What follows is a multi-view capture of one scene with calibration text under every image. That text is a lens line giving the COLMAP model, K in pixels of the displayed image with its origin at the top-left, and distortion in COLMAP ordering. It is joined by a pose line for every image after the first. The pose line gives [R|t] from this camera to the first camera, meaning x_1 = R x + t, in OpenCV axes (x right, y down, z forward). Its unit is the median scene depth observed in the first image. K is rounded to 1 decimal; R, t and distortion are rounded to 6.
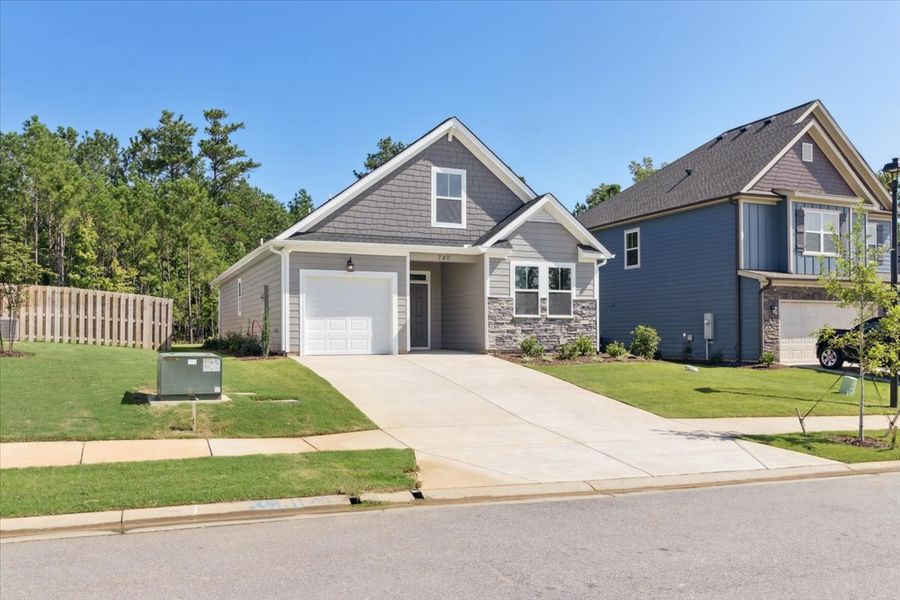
lens RADIAL K [[768.1, 0, 449.2], [0, 768.1, 303.6], [0, 0, 1]] dist [0.003014, 0.002656]
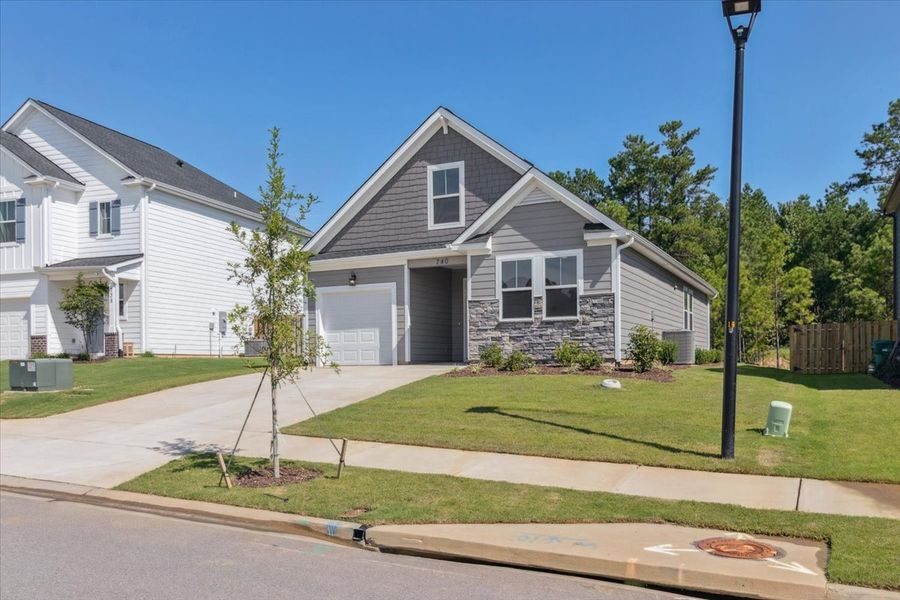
lens RADIAL K [[768.1, 0, 439.6], [0, 768.1, 352.2], [0, 0, 1]] dist [0.003014, 0.002656]
pose [[0.608584, -0.015337, -0.793341, 0.717045], [0.040042, 0.999133, 0.011401, 0.038706], [0.792479, -0.038705, 0.608670, 0.422891]]
